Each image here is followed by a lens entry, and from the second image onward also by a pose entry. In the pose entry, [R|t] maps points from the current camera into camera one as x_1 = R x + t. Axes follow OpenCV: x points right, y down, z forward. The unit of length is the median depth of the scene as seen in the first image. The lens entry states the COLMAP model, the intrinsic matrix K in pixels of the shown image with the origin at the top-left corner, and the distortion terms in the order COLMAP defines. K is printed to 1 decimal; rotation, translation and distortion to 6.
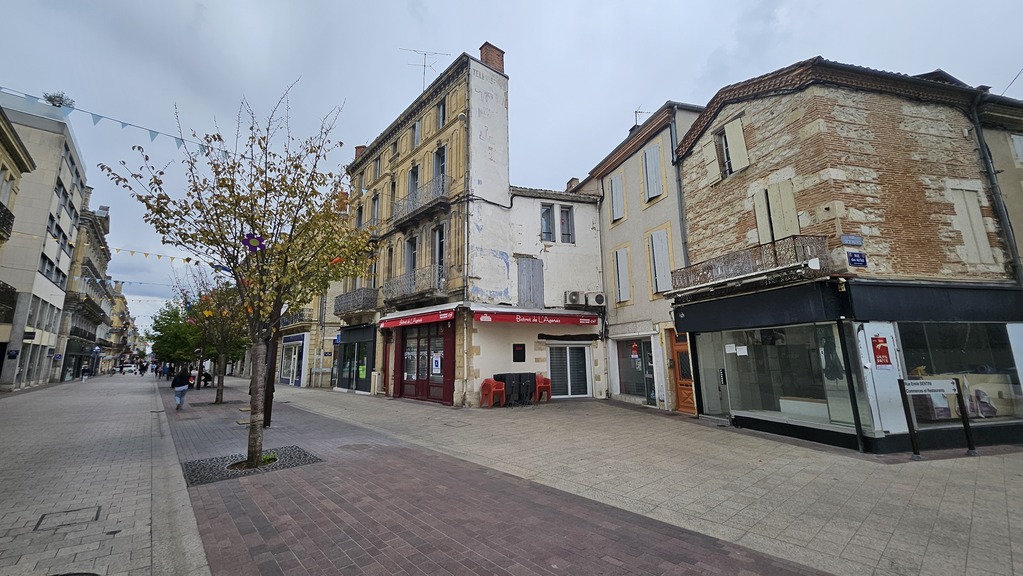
lens RADIAL K [[390.3, 0, 507.6], [0, 390.3, 286.3], [0, 0, 1]] dist [-0.002231, -0.000005]
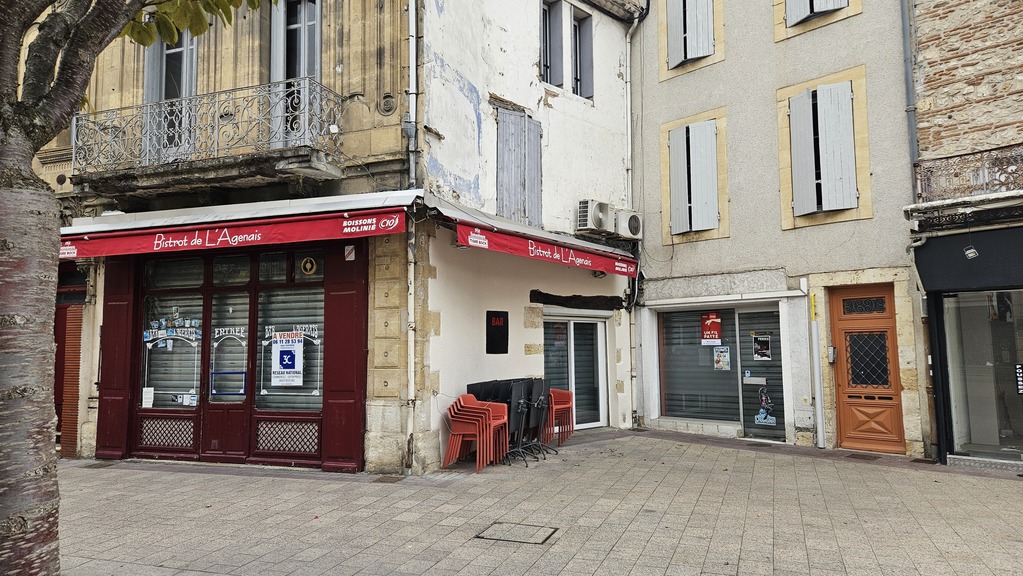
lens RADIAL K [[658.8, 0, 512.3], [0, 658.8, 282.3], [0, 0, 1]] dist [0.047714, -0.002760]
pose [[0.886835, 0.047231, 0.459665, -0.280673], [-0.081742, 0.995109, 0.055459, 0.074099], [-0.454798, -0.086757, 0.886359, 0.357606]]
